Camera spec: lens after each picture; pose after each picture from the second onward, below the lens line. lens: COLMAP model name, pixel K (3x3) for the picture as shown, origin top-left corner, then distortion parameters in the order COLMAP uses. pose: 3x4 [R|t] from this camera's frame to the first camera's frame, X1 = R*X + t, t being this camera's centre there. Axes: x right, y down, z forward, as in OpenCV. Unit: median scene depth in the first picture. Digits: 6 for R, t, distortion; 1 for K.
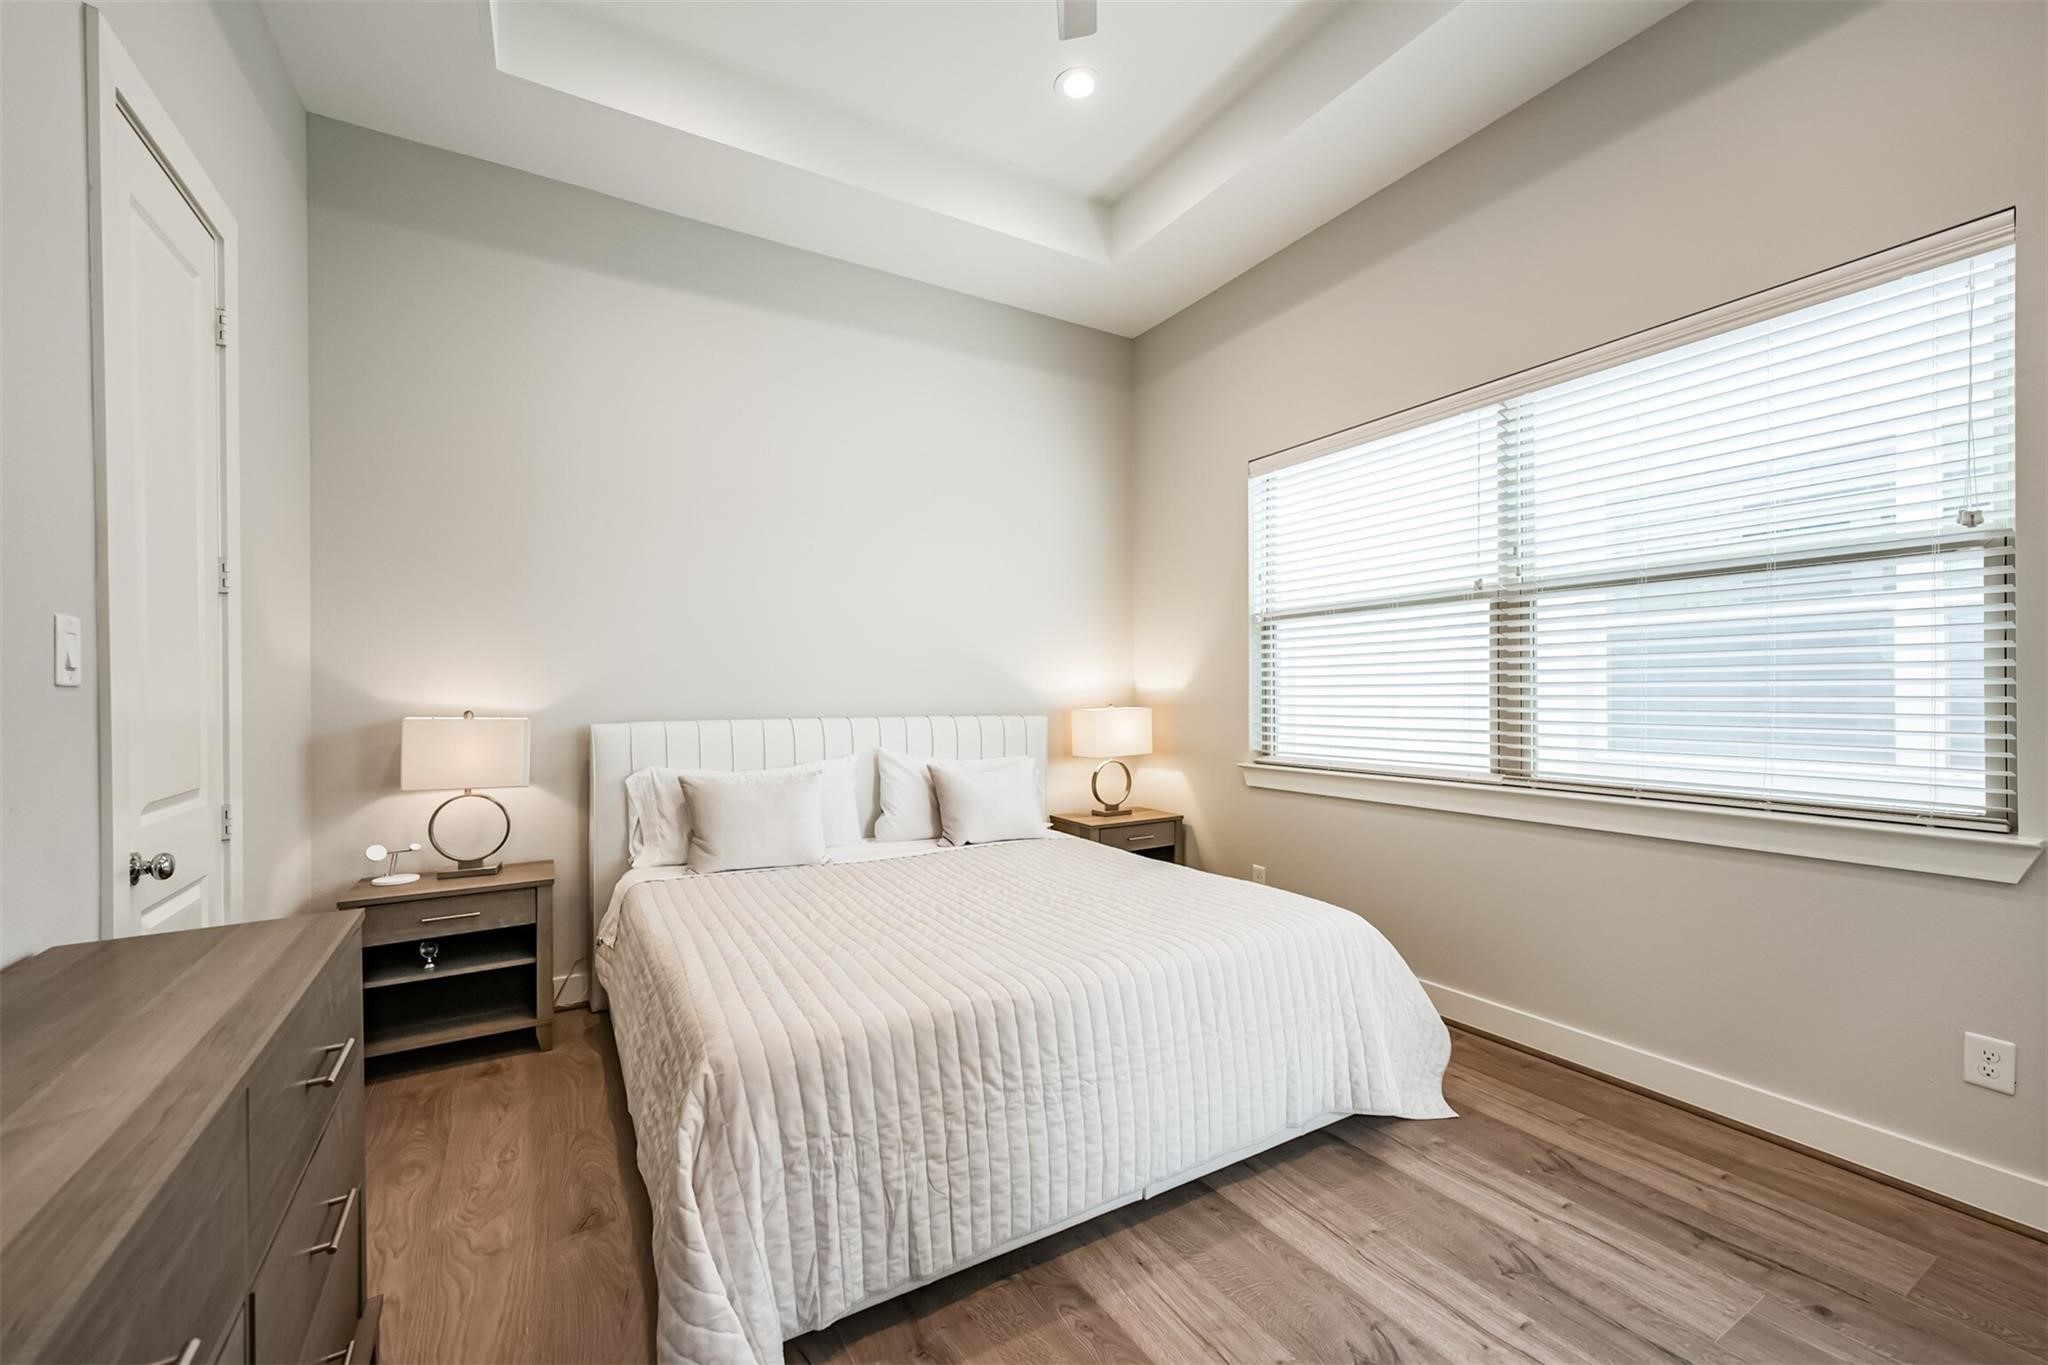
lens RADIAL K [[817.3, 0, 1023.2], [0, 817.3, 710.8], [0, 0, 1]] dist [0.007823, 0.000180]
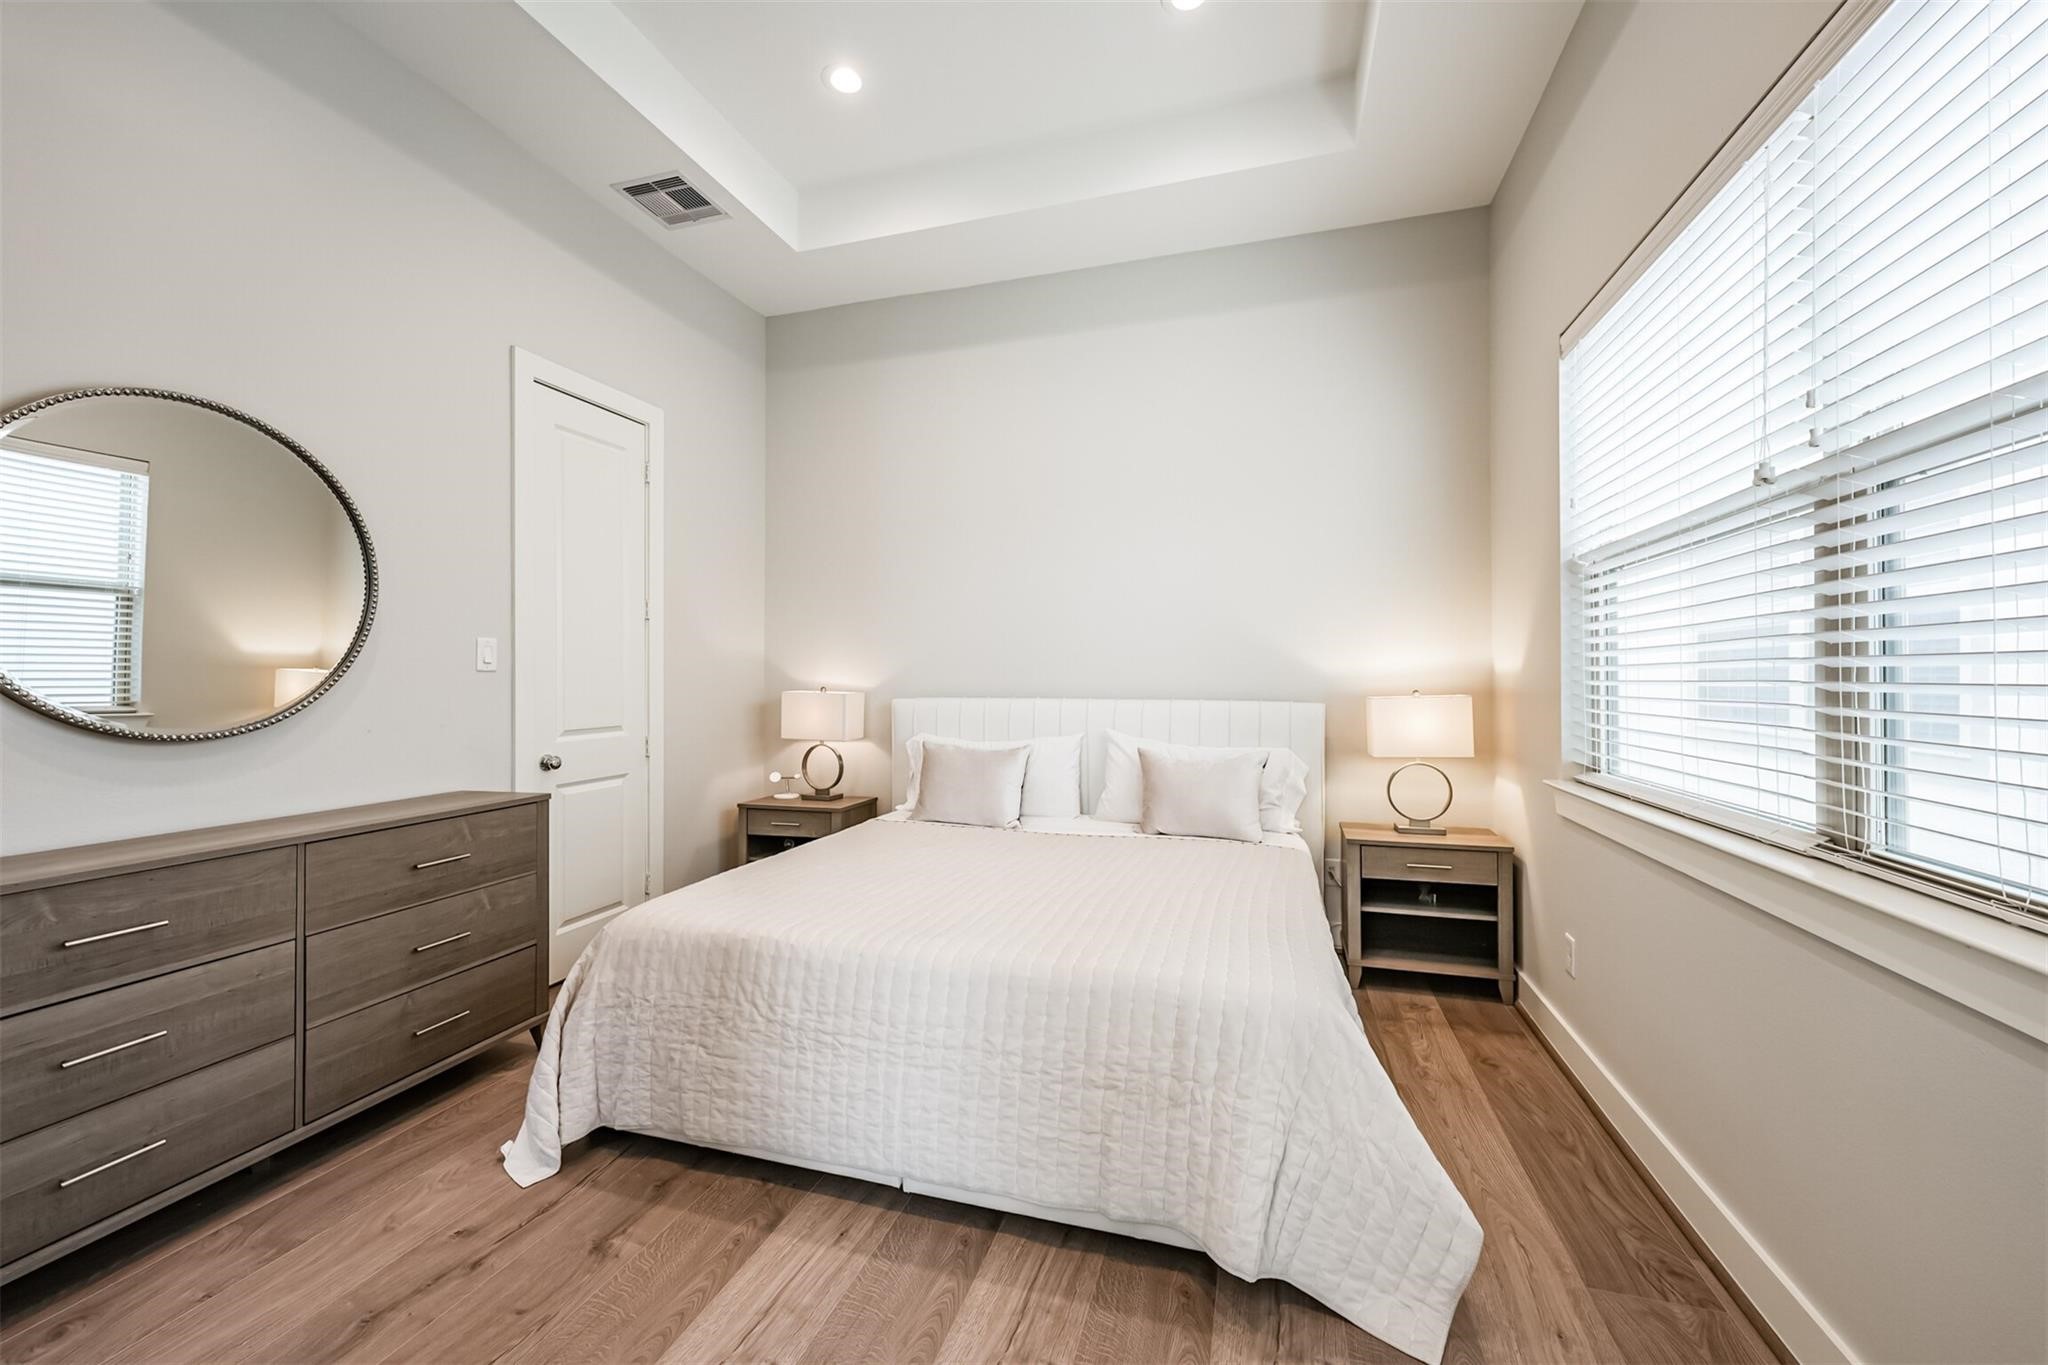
lens RADIAL K [[806.7, 0, 1020.6], [0, 806.7, 690.2], [0, 0, 1]] dist [0.004831, 0.000499]
pose [[0.672811, 0.016225, -0.739636, 0.620985], [-0.019178, 0.999806, 0.004487, -0.007608], [0.739566, 0.011166, 0.672992, 0.289987]]
